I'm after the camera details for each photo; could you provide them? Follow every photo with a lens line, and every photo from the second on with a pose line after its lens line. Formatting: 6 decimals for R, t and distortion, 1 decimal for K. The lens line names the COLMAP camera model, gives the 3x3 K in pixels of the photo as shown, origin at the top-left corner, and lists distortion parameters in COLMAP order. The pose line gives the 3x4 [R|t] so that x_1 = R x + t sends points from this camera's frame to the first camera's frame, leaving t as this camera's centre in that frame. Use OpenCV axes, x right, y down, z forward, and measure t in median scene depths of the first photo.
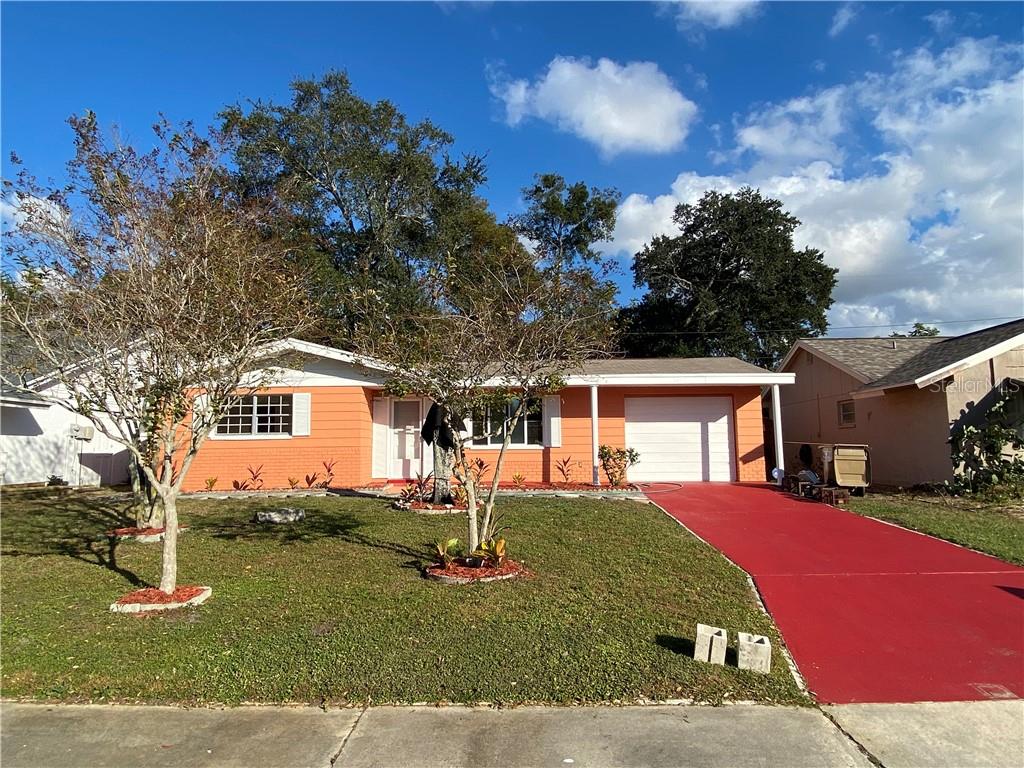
lens RADIAL K [[619.3, 0, 512.0], [0, 619.3, 384.0], [0, 0, 1]] dist [0.000915, 0.000007]
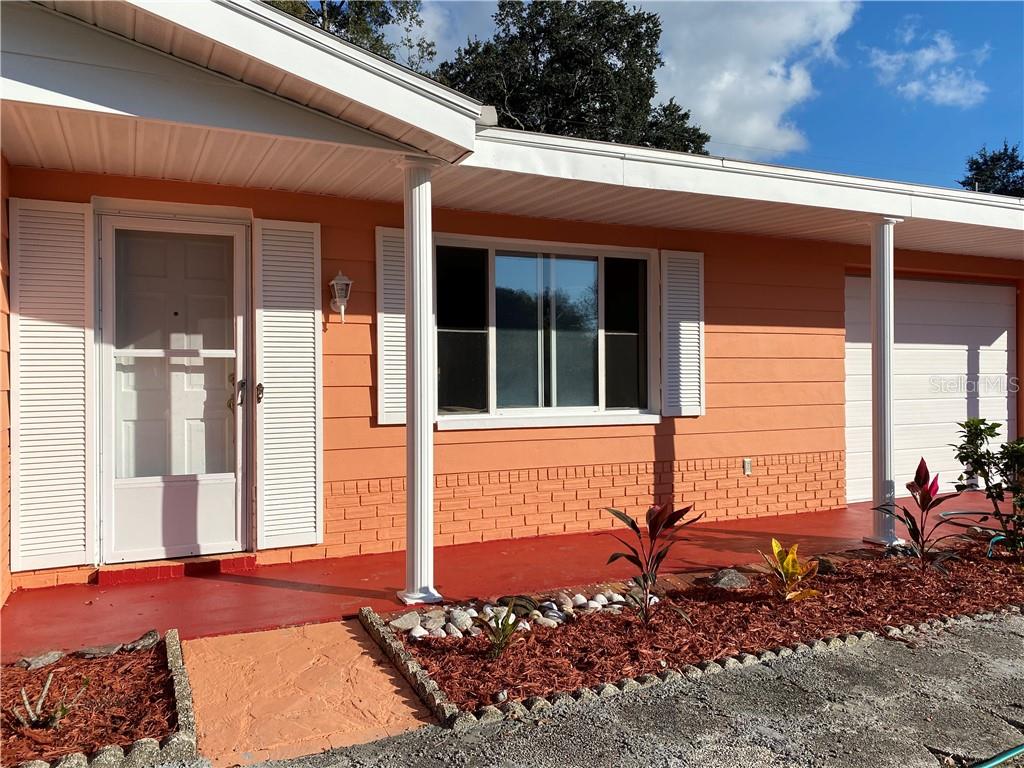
lens RADIAL K [[795.7, 0, 512.0], [0, 795.7, 384.0], [0, 0, 1]] dist [-0.030731, 0.095079]
pose [[0.897435, 0.001425, 0.441144, -0.189097], [-0.047668, 0.994453, 0.093761, 0.051335], [-0.438563, -0.105173, 0.892525, 0.673176]]
